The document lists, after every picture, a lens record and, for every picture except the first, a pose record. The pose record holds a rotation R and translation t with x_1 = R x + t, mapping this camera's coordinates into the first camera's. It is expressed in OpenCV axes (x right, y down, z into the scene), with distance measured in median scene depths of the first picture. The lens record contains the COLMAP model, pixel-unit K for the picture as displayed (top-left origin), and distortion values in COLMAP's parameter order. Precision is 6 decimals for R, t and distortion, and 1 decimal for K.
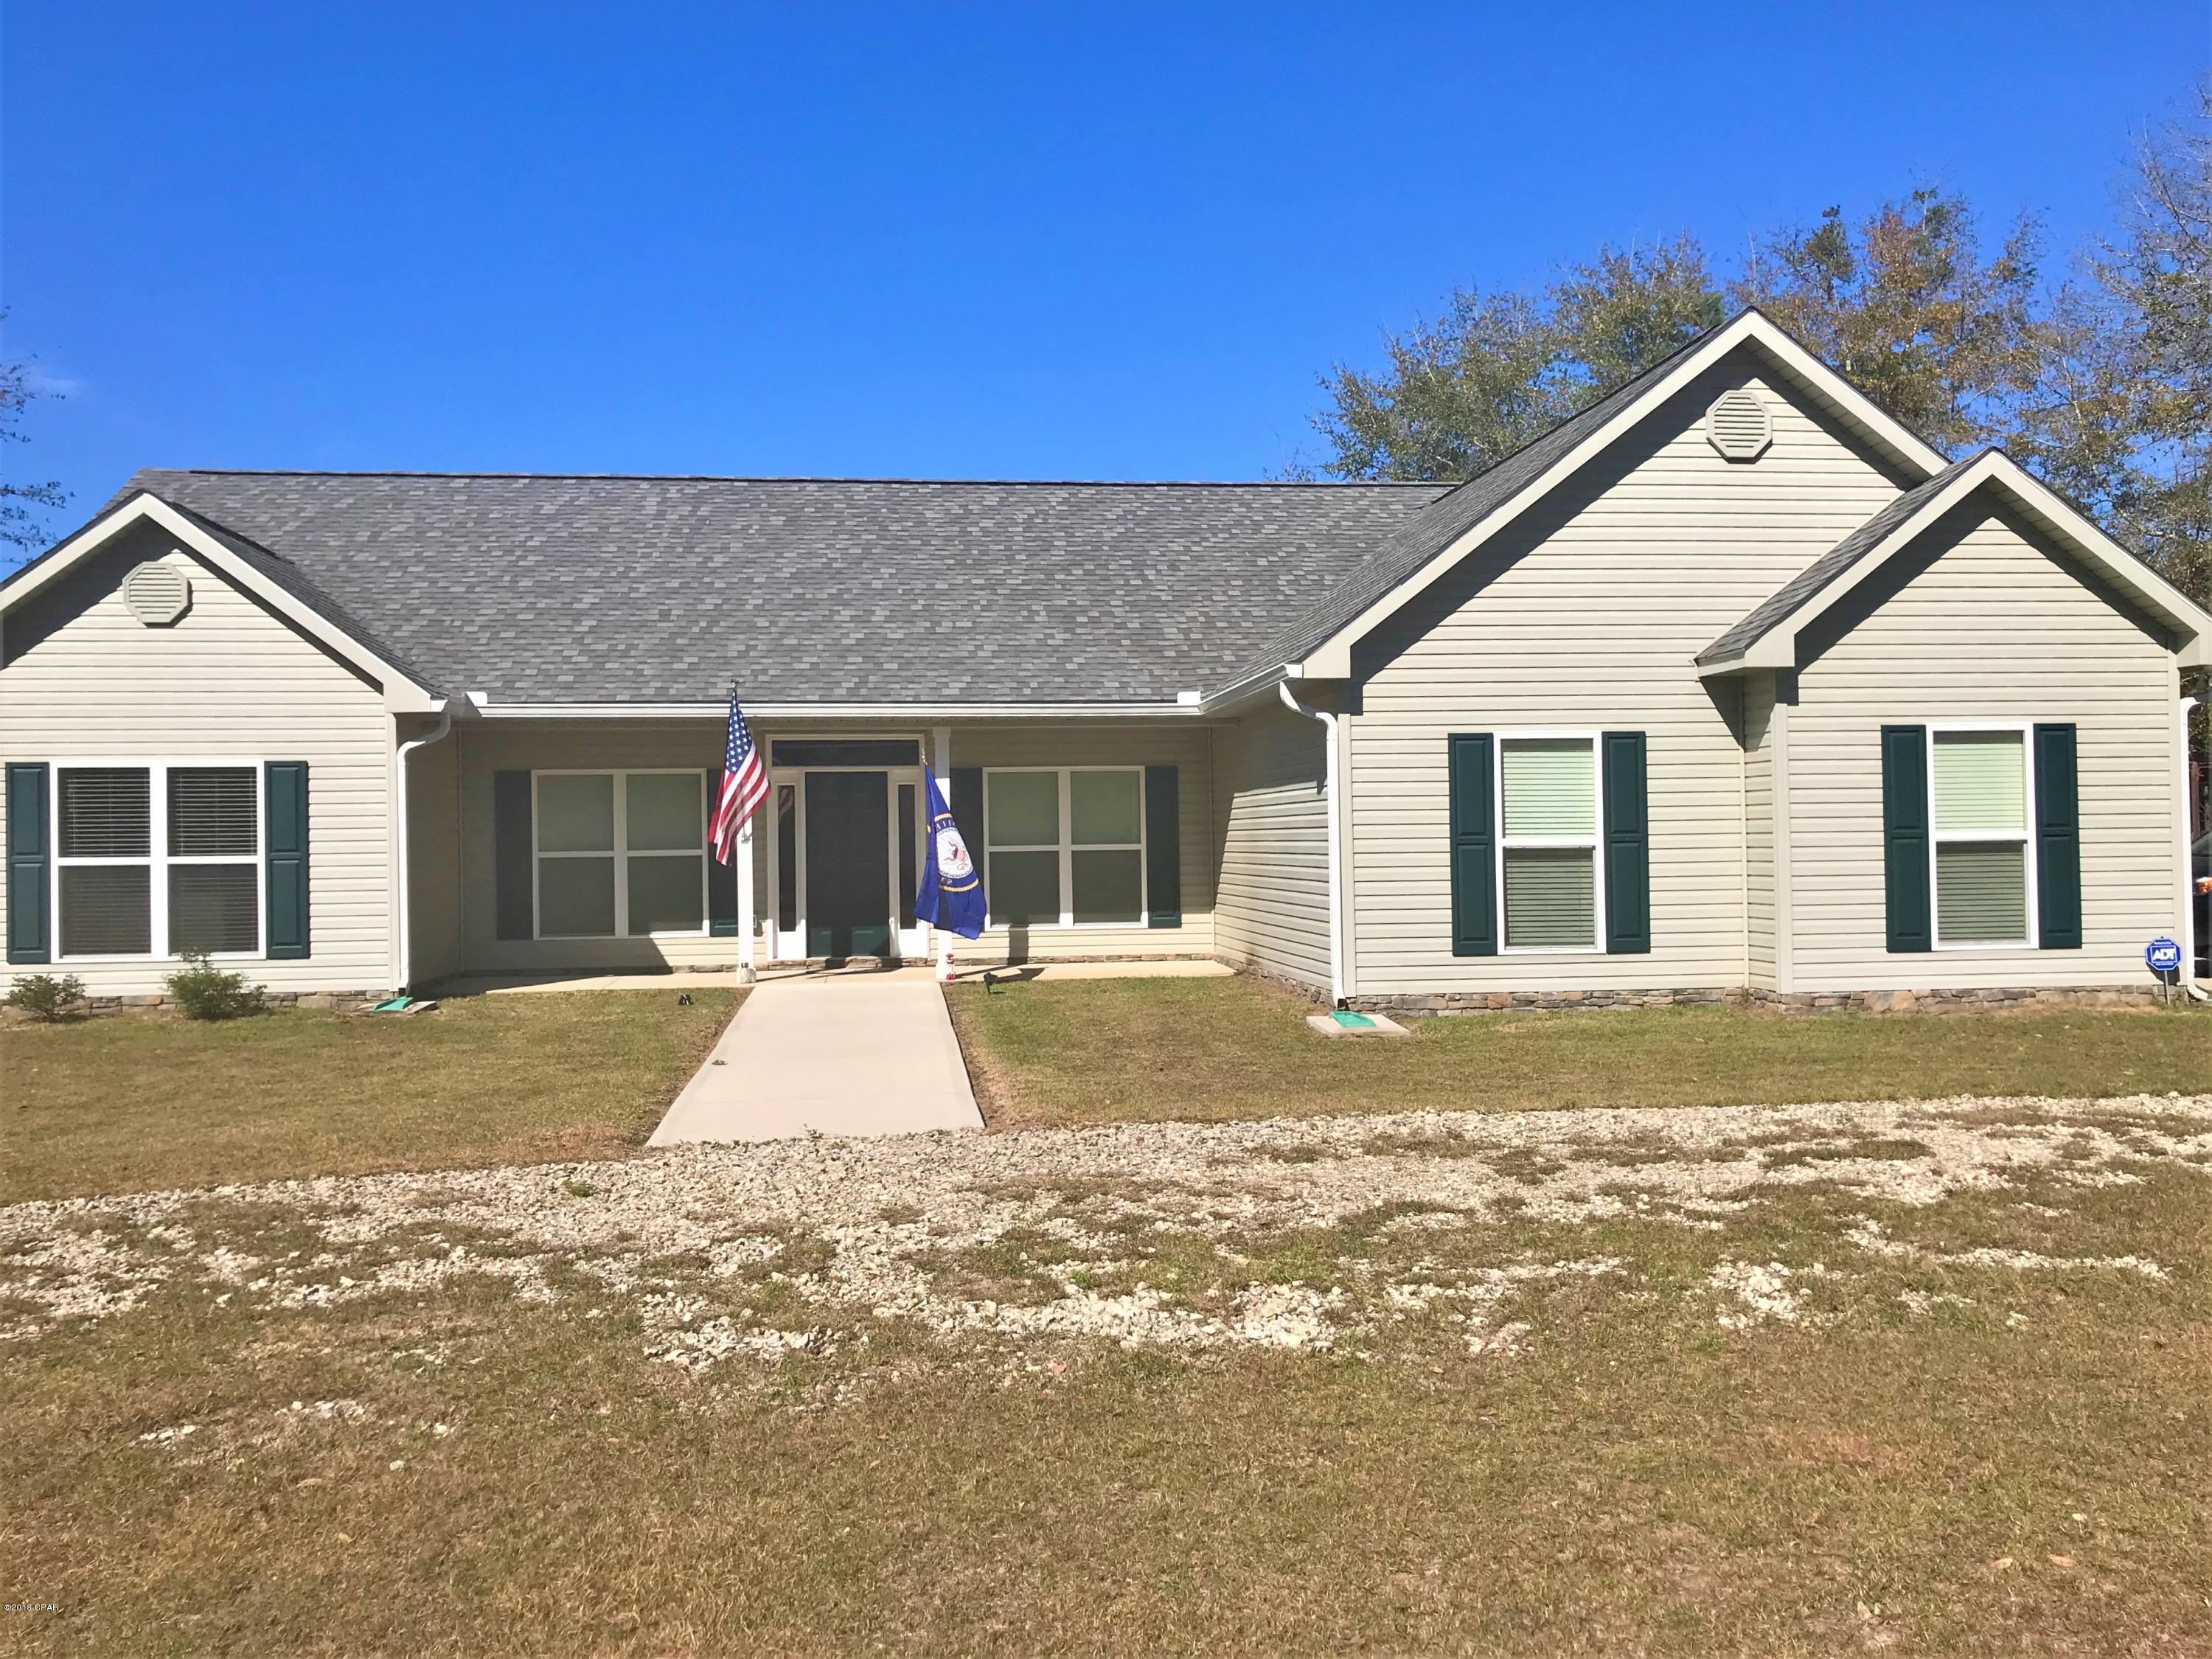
lens RADIAL K [[1837.3, 0, 1106.0], [0, 1837.3, 829.5], [0, 0, 1]] dist [0.008415, 0.006706]
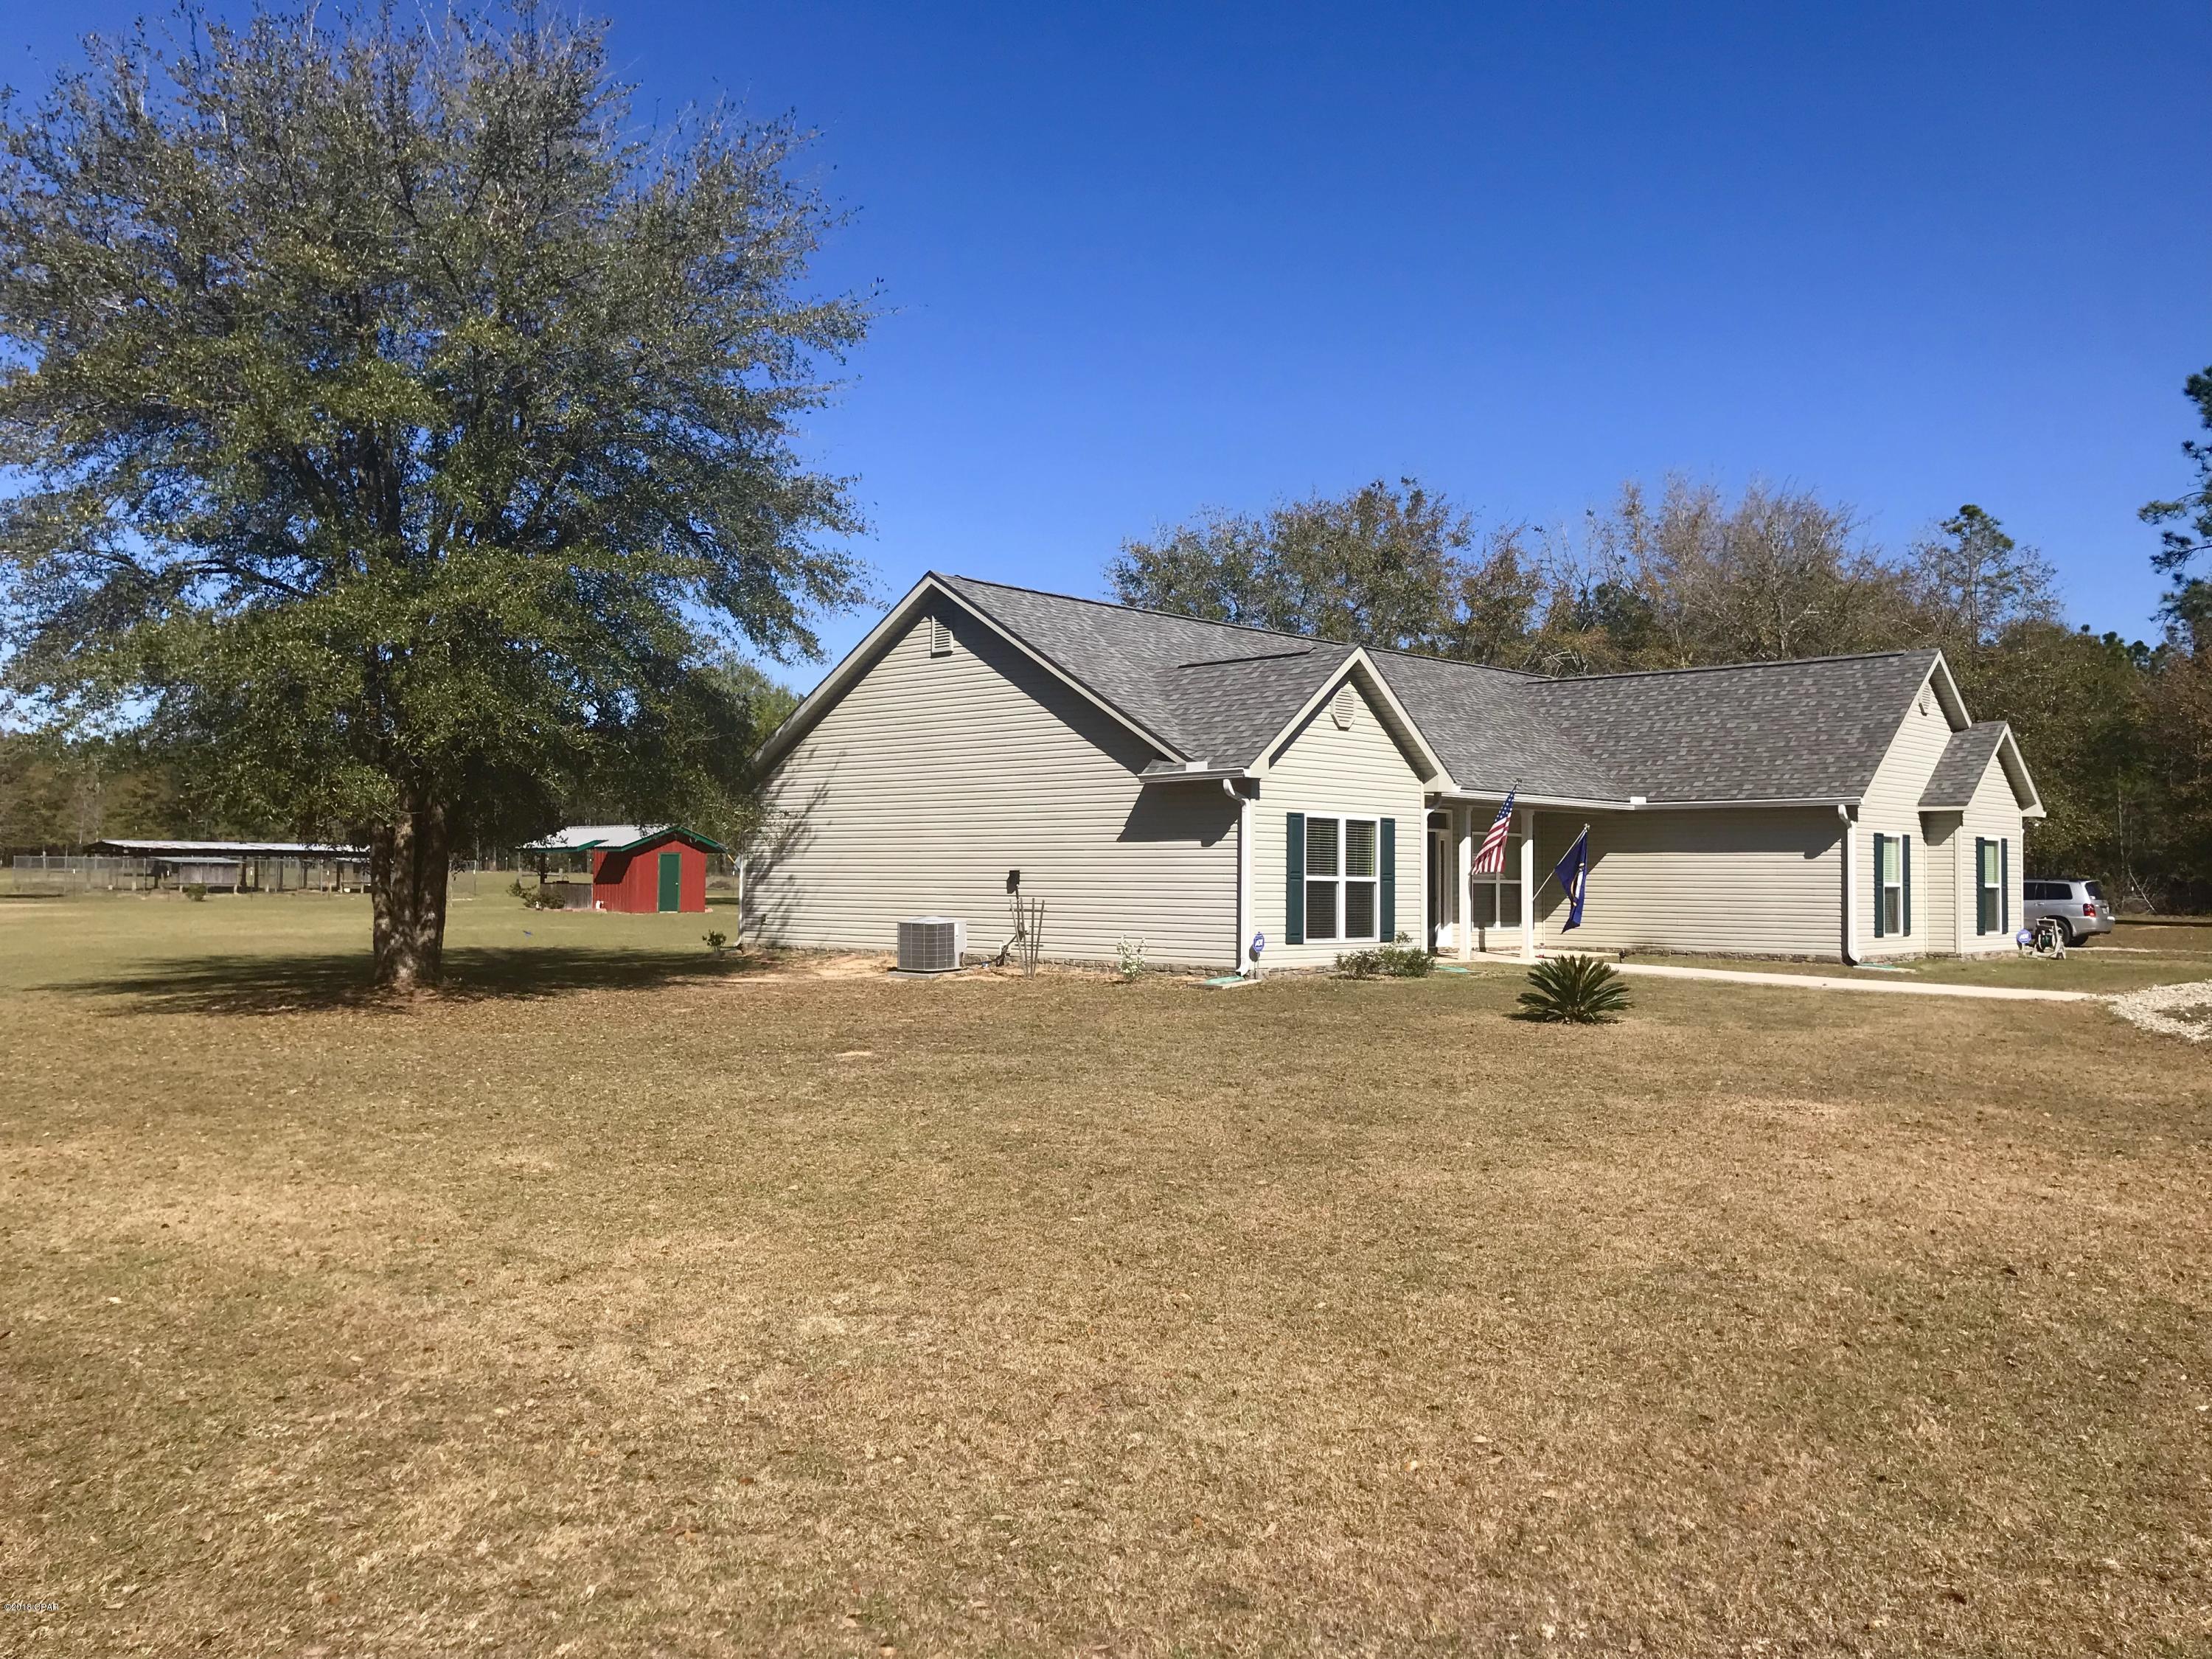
lens RADIAL K [[1837.3, 0, 1106.0], [0, 1837.3, 829.5], [0, 0, 1]] dist [0.008415, 0.006706]
pose [[0.750368, 0.037295, 0.659967, -1.677690], [-0.017118, 0.999169, -0.037002, 0.035878], [-0.660798, 0.016468, 0.750383, -0.032806]]
